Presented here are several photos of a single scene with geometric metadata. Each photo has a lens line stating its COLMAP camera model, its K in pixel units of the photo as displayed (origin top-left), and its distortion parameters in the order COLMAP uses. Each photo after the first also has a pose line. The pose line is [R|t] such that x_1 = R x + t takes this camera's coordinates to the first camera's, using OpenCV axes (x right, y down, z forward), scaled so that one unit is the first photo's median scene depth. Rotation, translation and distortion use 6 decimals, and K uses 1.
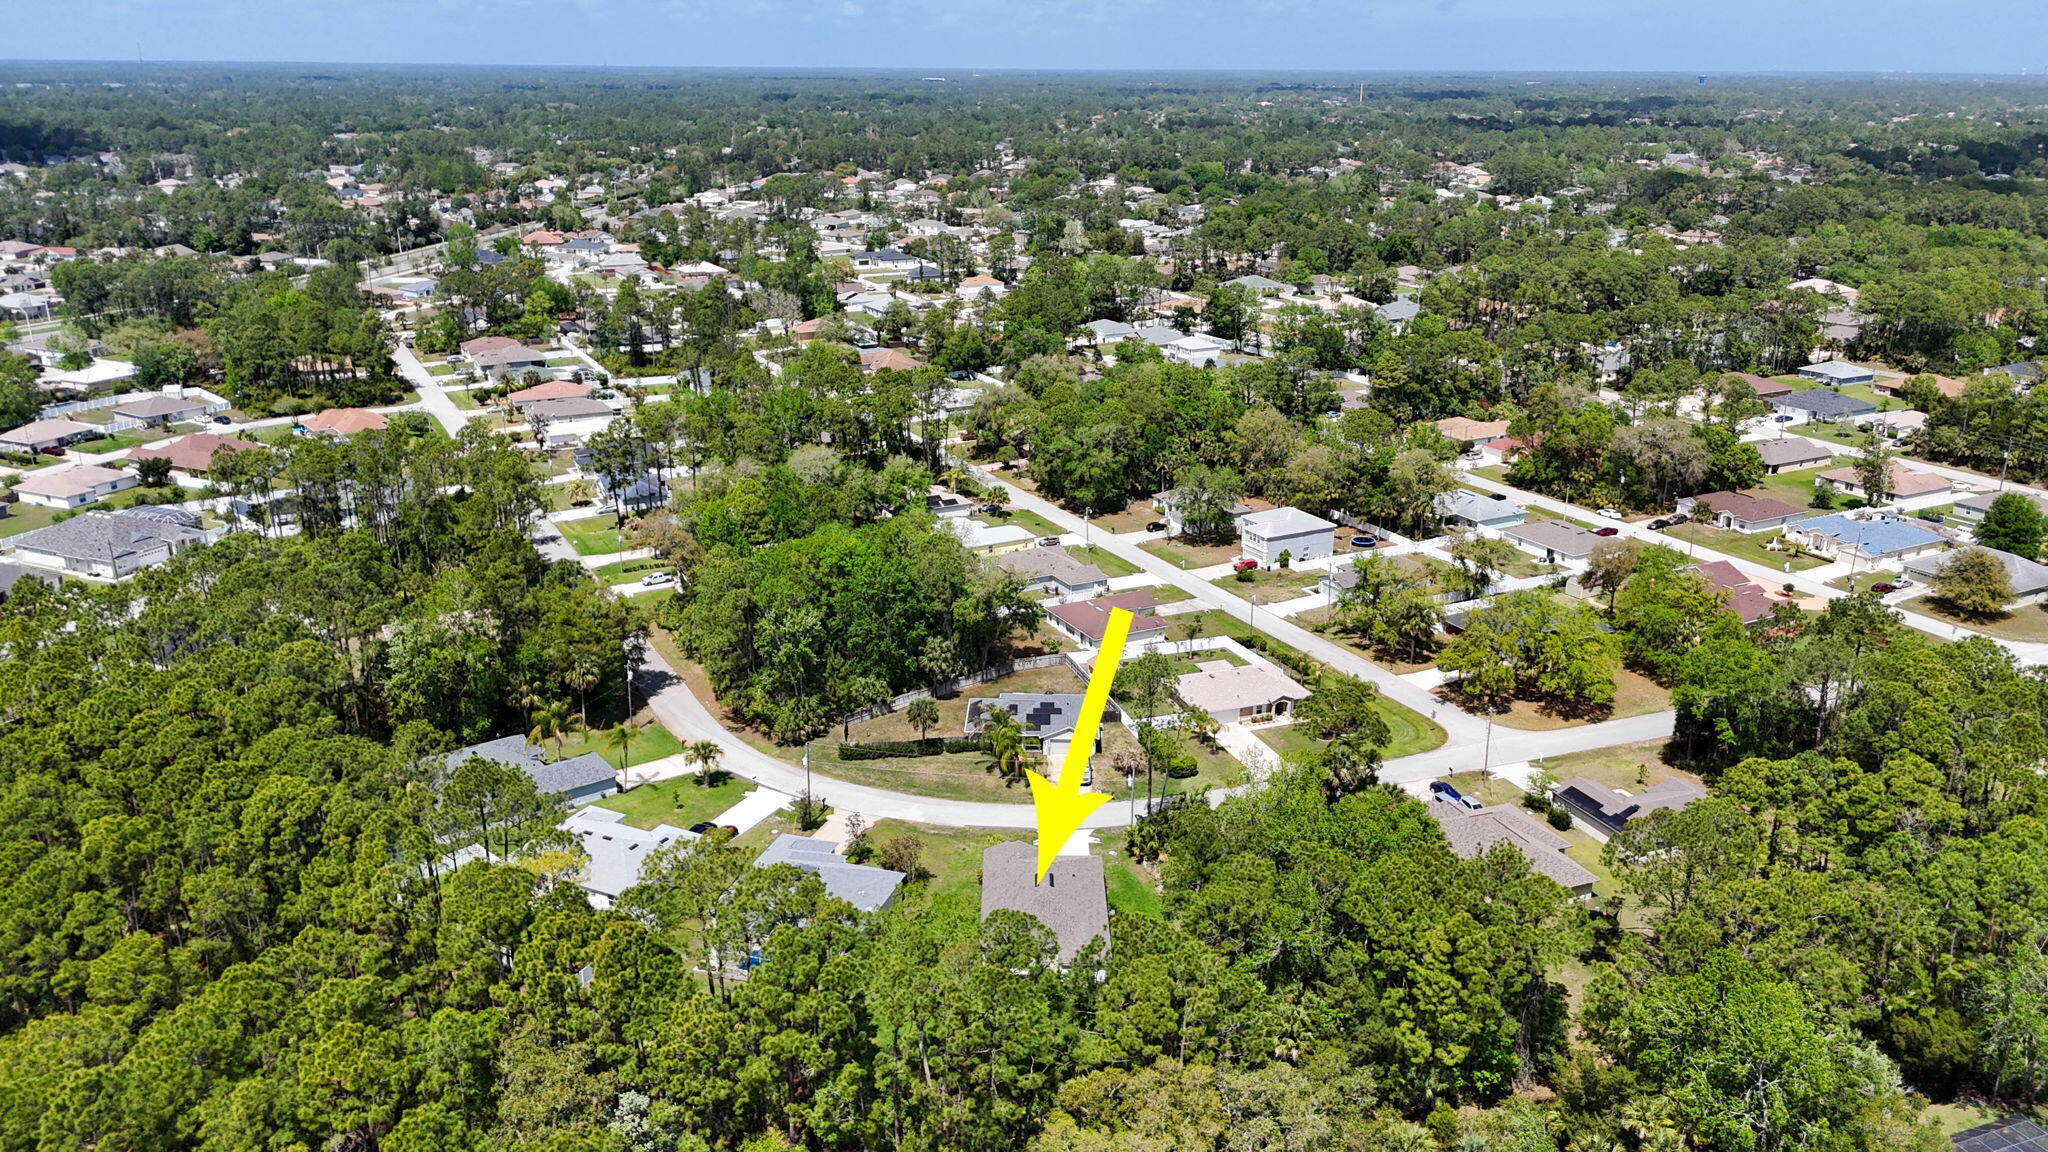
lens RADIAL K [[1520.4, 0, 1024.0], [0, 1520.4, 576.0], [0, 0, 1]] dist [0.037802, -0.001510]
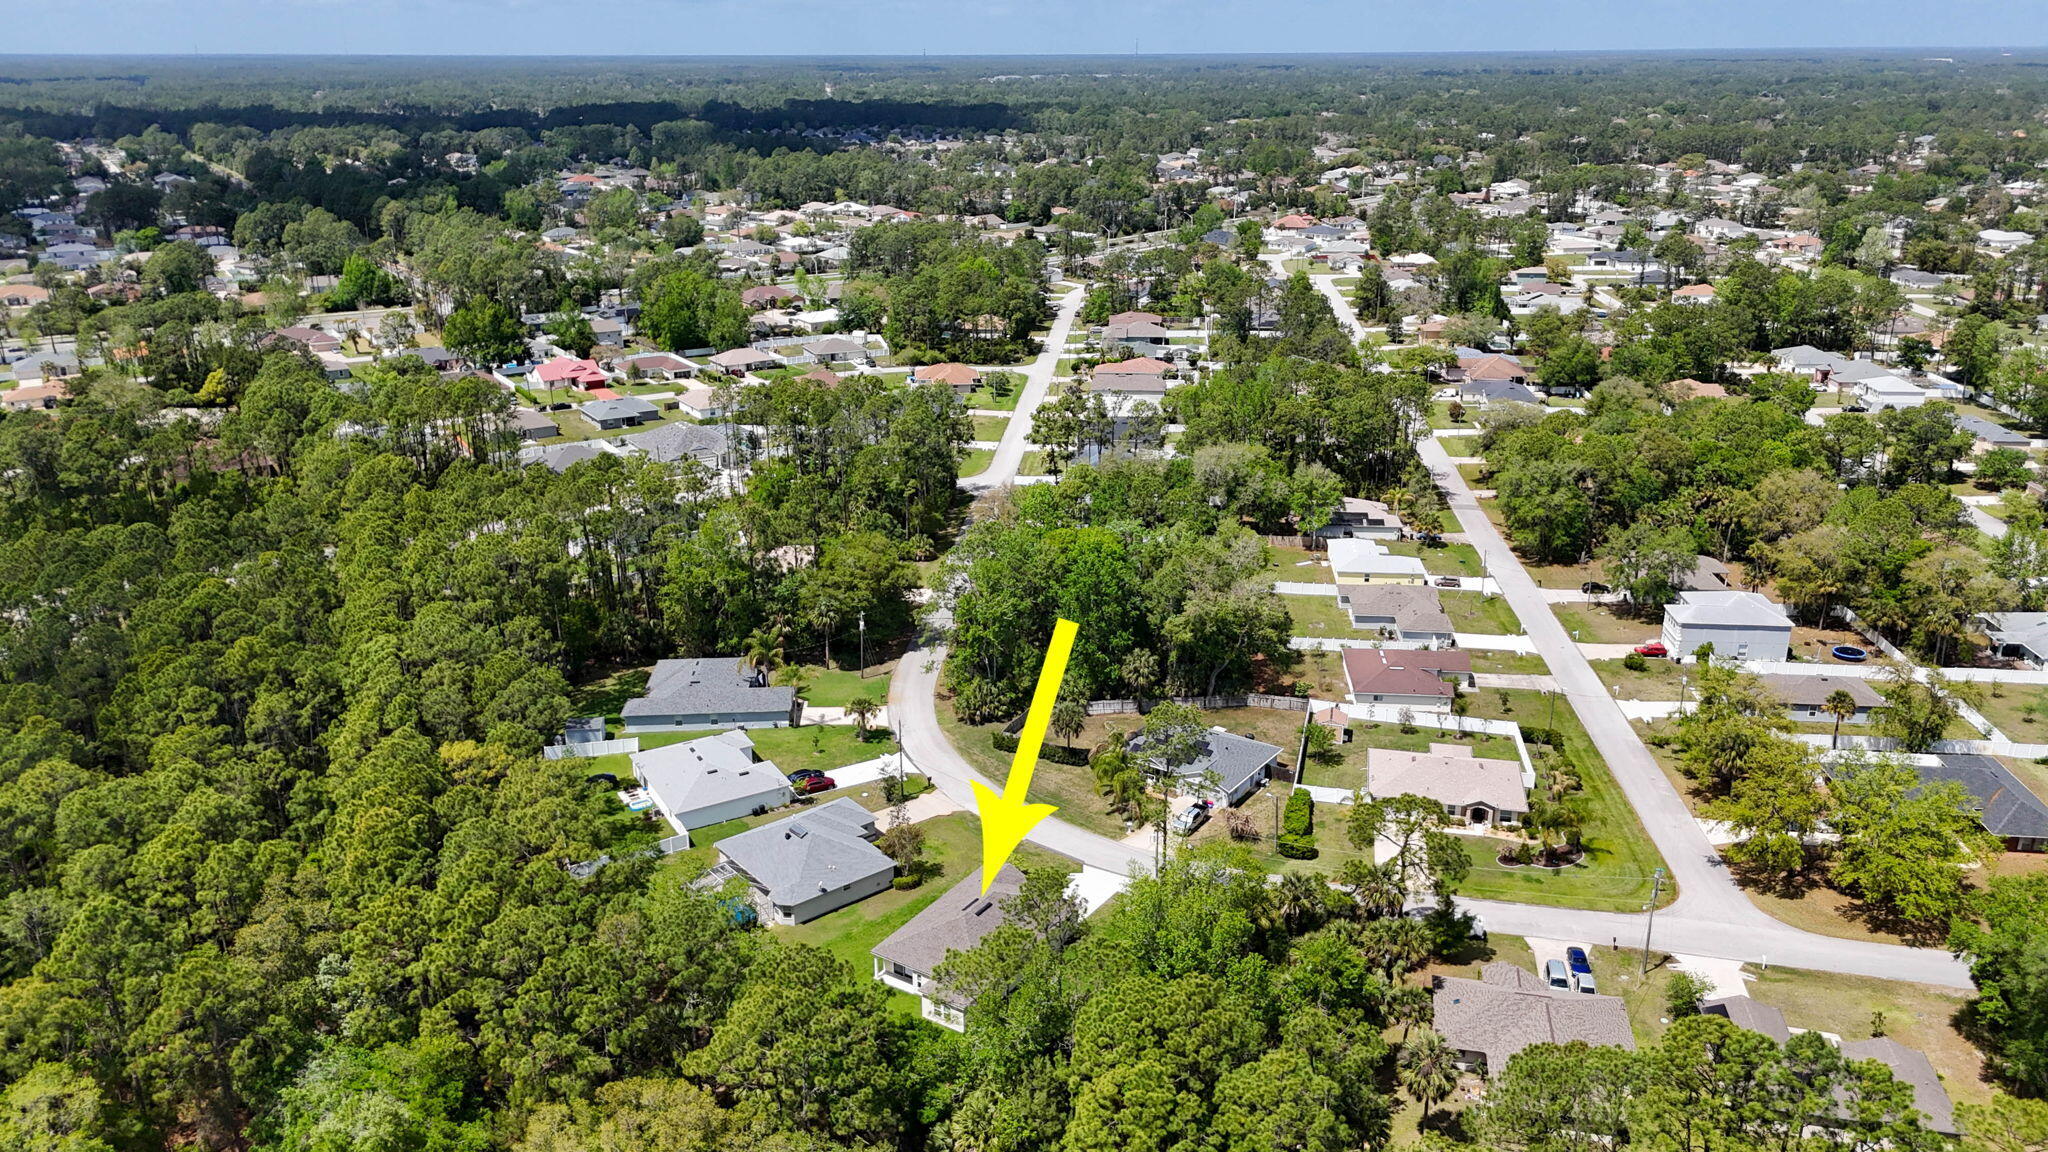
lens RADIAL K [[1520.4, 0, 1024.0], [0, 1520.4, 576.0], [0, 0, 1]] dist [0.037802, -0.001510]
pose [[0.823911, 0.171889, -0.540022, 0.295692], [-0.169881, 0.983983, 0.054014, -0.032678], [0.540657, 0.047237, 0.839916, 0.129407]]
